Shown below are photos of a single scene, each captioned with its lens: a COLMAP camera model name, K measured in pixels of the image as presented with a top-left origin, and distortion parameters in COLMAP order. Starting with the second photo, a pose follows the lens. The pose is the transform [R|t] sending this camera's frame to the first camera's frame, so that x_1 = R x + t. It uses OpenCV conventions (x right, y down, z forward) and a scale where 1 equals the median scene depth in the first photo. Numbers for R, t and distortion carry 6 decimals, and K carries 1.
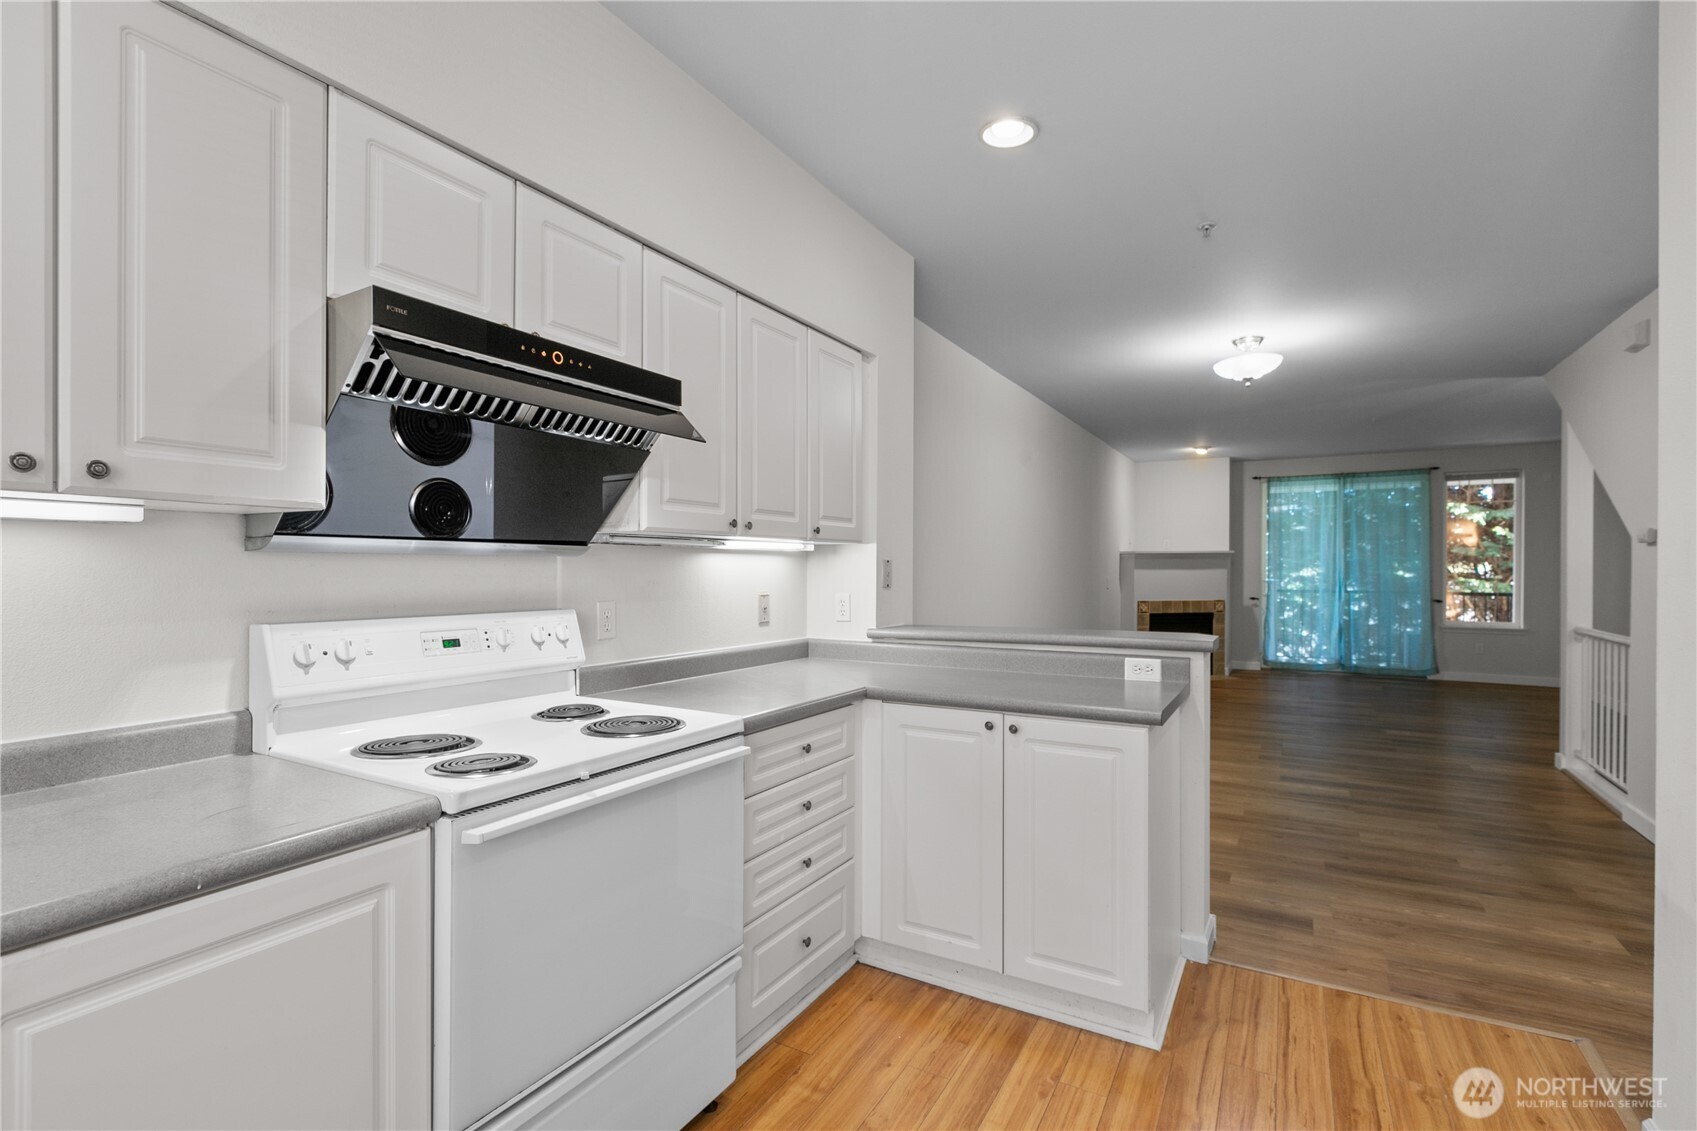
lens RADIAL K [[781.3, 0, 851.0], [0, 781.3, 575.4], [0, 0, 1]] dist [-0.008985, -0.000503]
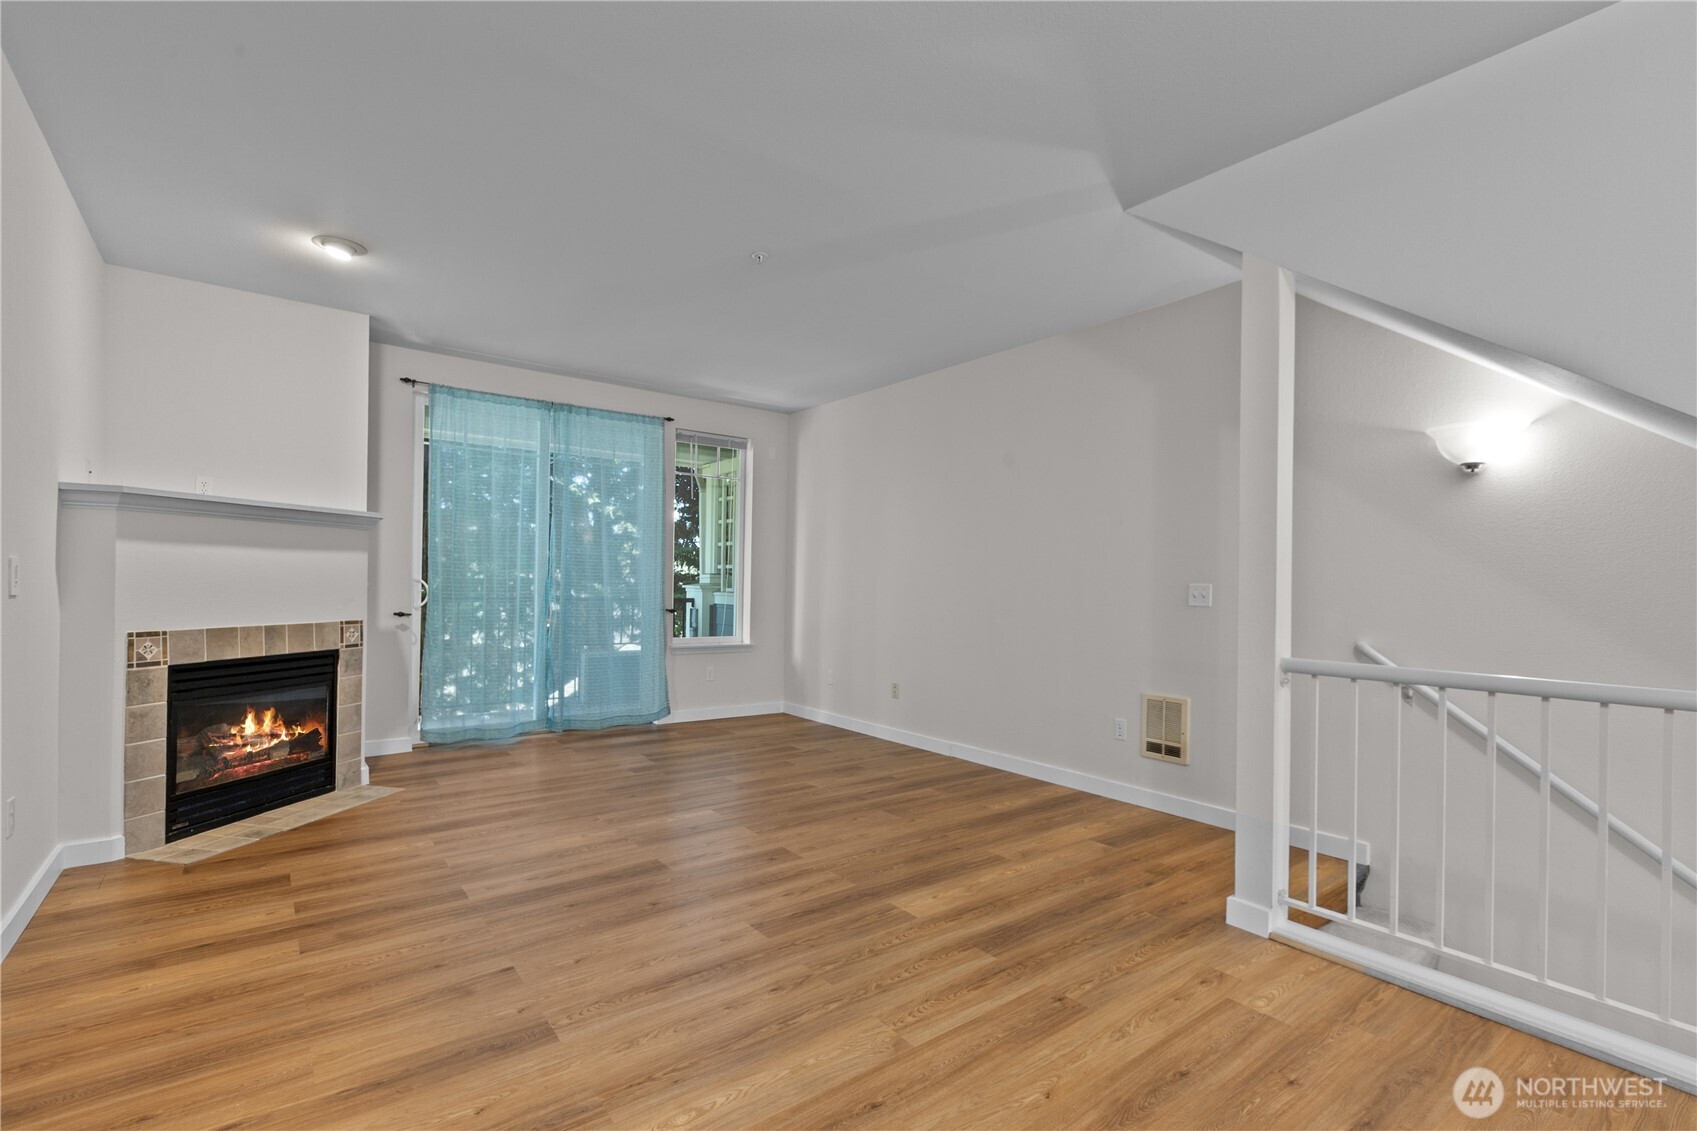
lens RADIAL K [[761.2, 0, 845.1], [0, 761.2, 588.5], [0, 0, 1]] dist [0.001629, 0.000407]
pose [[0.385112, 0.003104, 0.922864, 0.180593], [-0.008961, 0.999960, 0.000376, 0.010484], [-0.922826, -0.008415, 0.385125, 0.583403]]
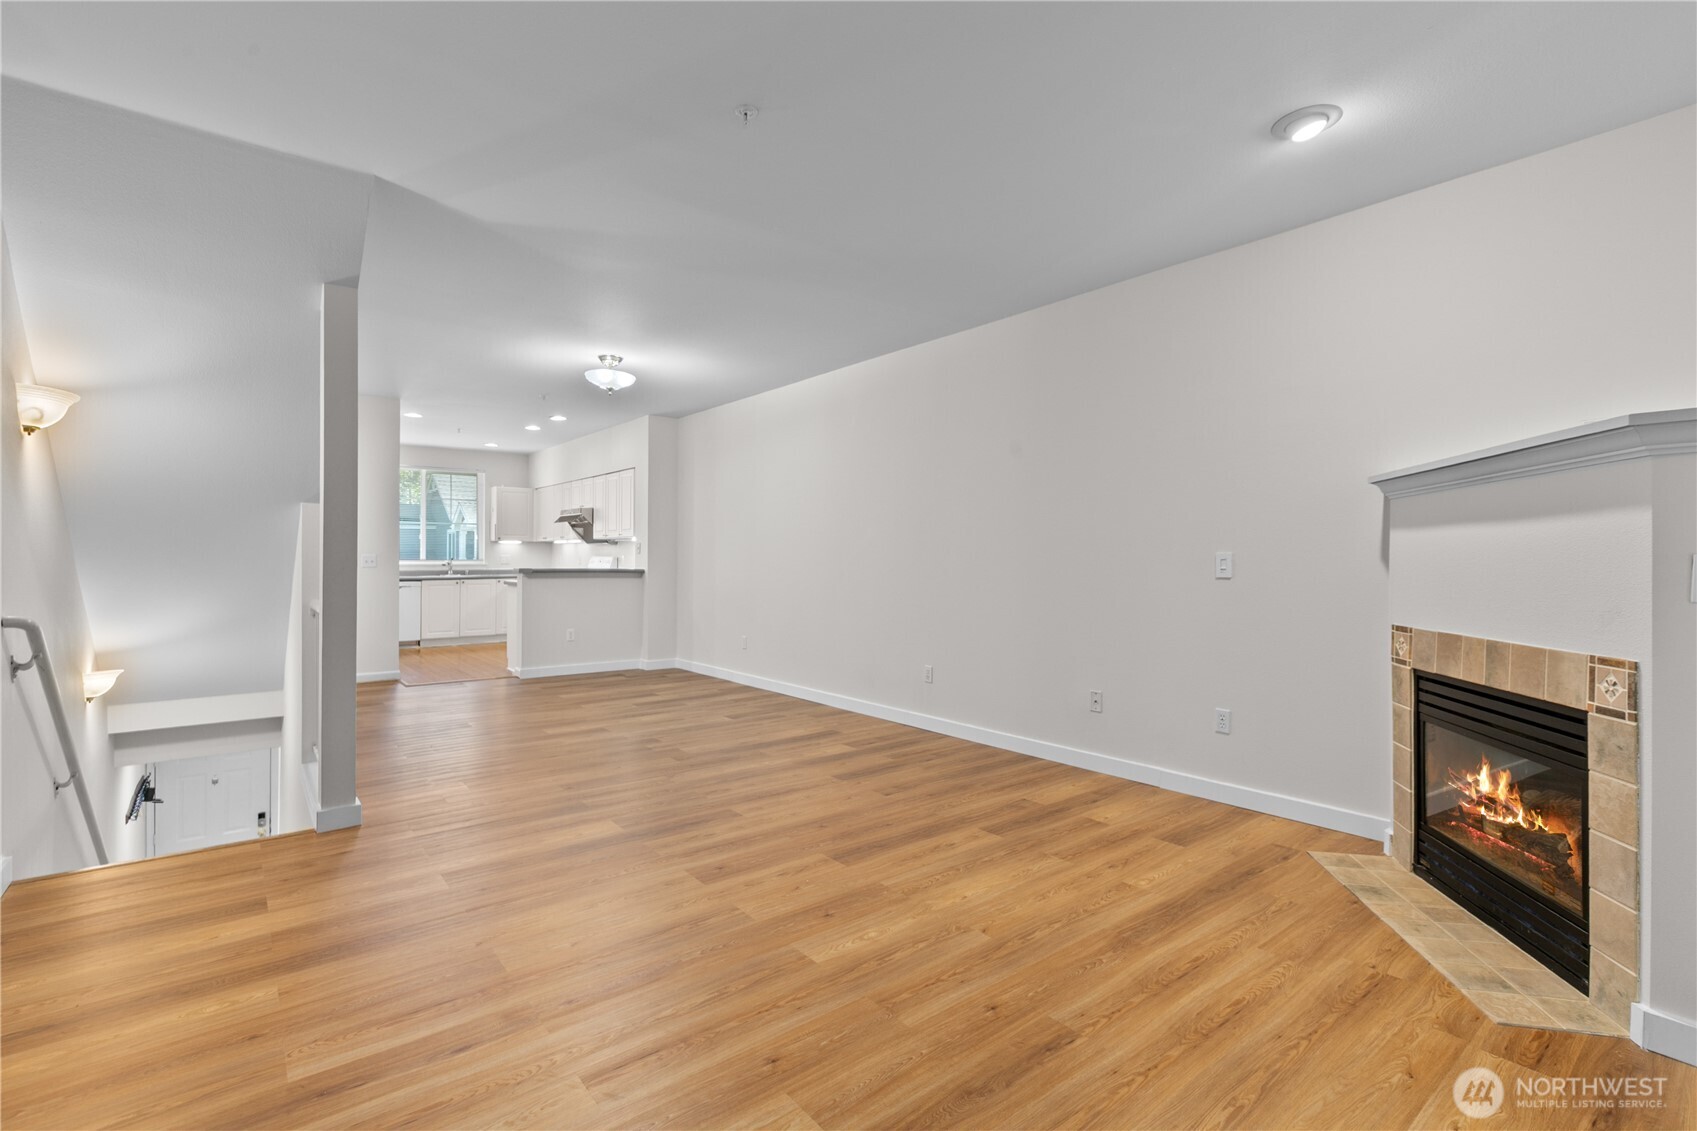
lens RADIAL K [[769.5, 0, 842.1], [0, 769.5, 560.7], [0, 0, 1]] dist [0.001987, 0.000359]
pose [[-0.371886, -0.001027, -0.928278, 0.765019], [-0.011636, 0.999926, 0.003555, 0.007132], [0.928205, 0.012123, -0.371871, 0.910280]]
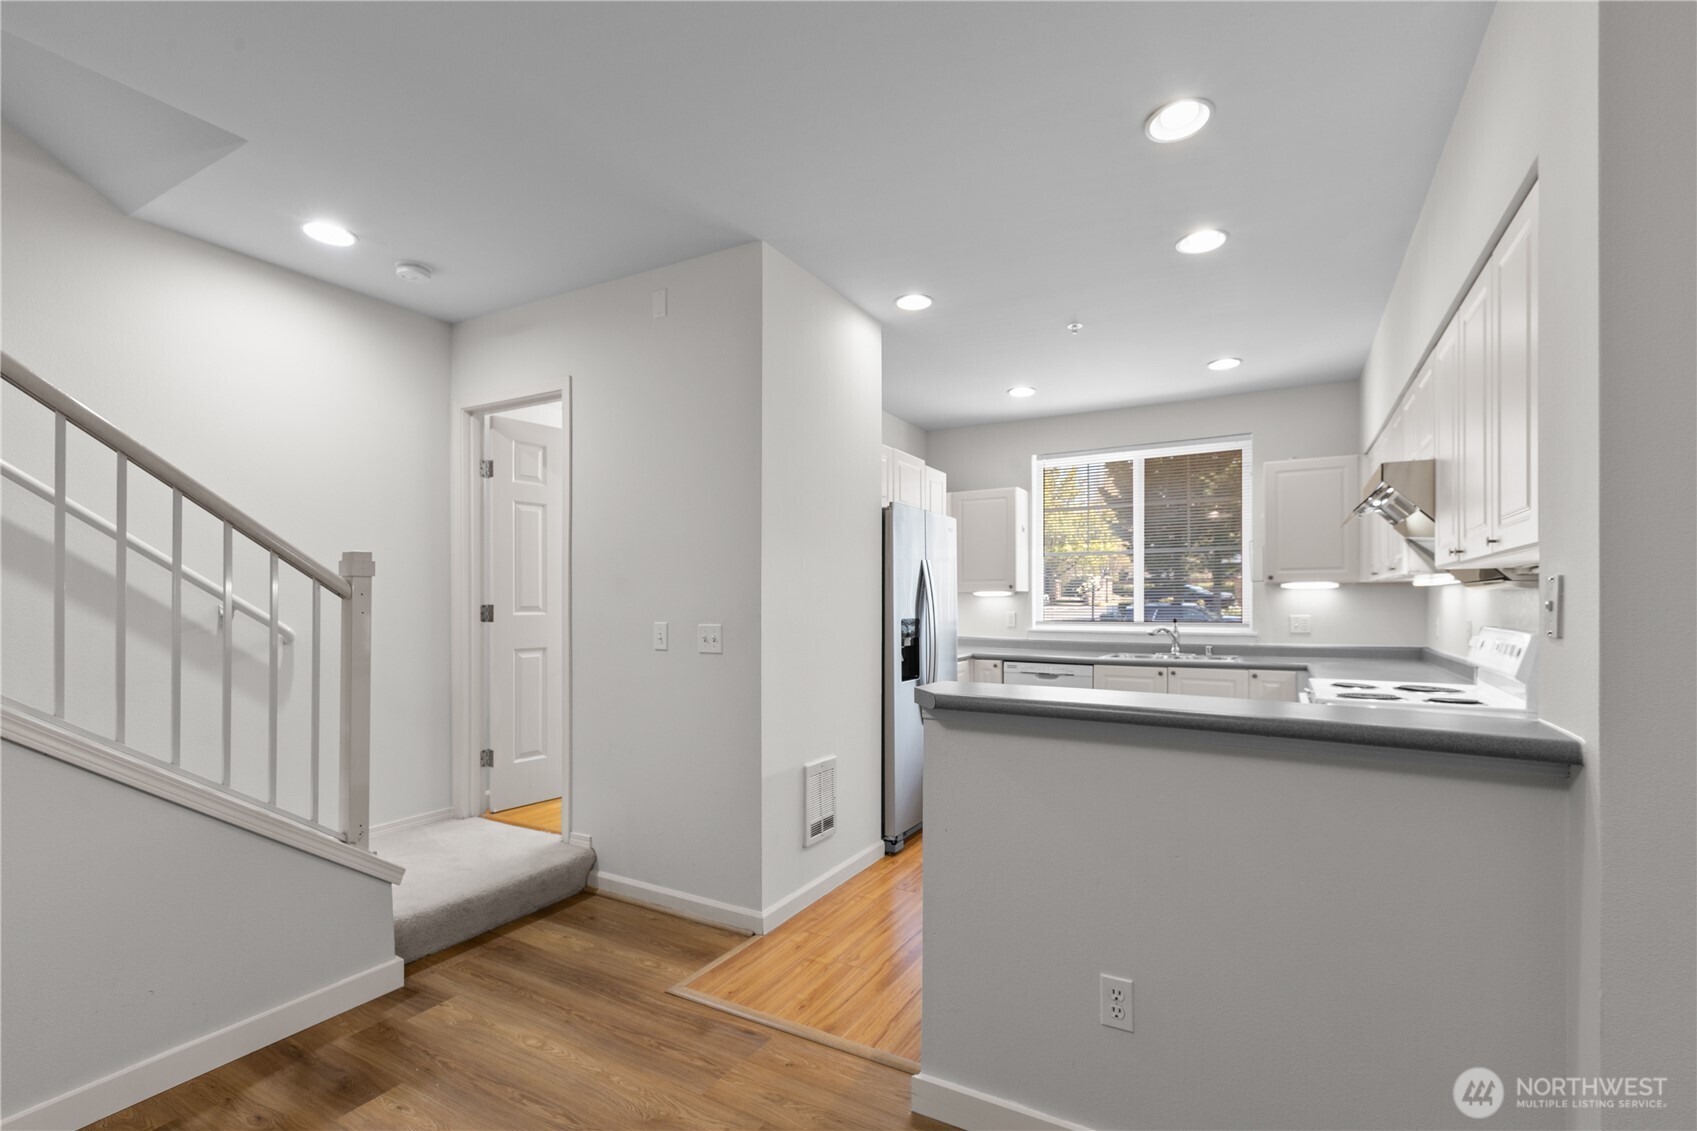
lens RADIAL K [[758.9, 0, 841.5], [0, 758.9, 604.0], [0, 0, 1]] dist [0.000371, 0.000073]
pose [[-0.999984, -0.002332, 0.005159, 0.158001], [-0.002277, 0.999942, 0.010484, -0.003418], [-0.005183, 0.010472, -0.999932, 0.506325]]
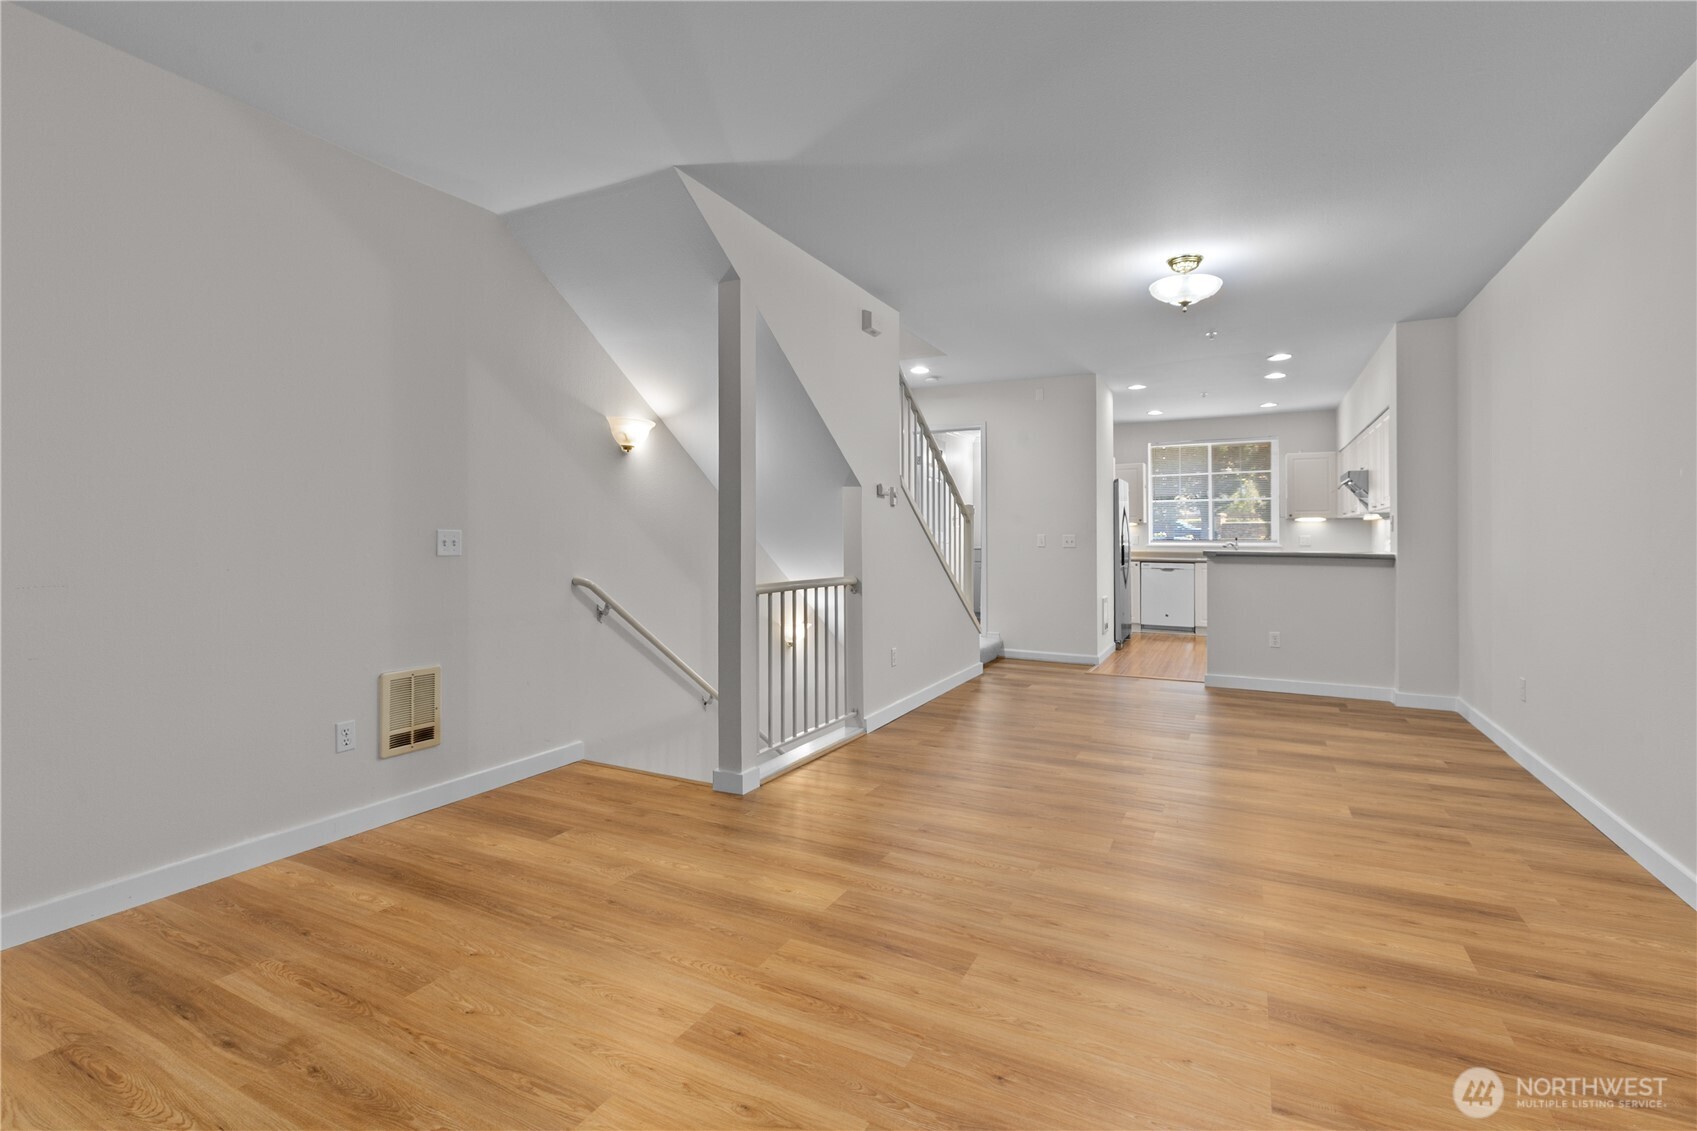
lens RADIAL K [[772.9, 0, 852.1], [0, 772.9, 534.9], [0, 0, 1]] dist [0.002737, -0.000133]
pose [[-0.998936, -0.003279, -0.045991, 0.471157], [-0.003429, 0.999989, 0.003180, 0.007080], [0.045980, 0.003334, -0.998937, 0.946139]]
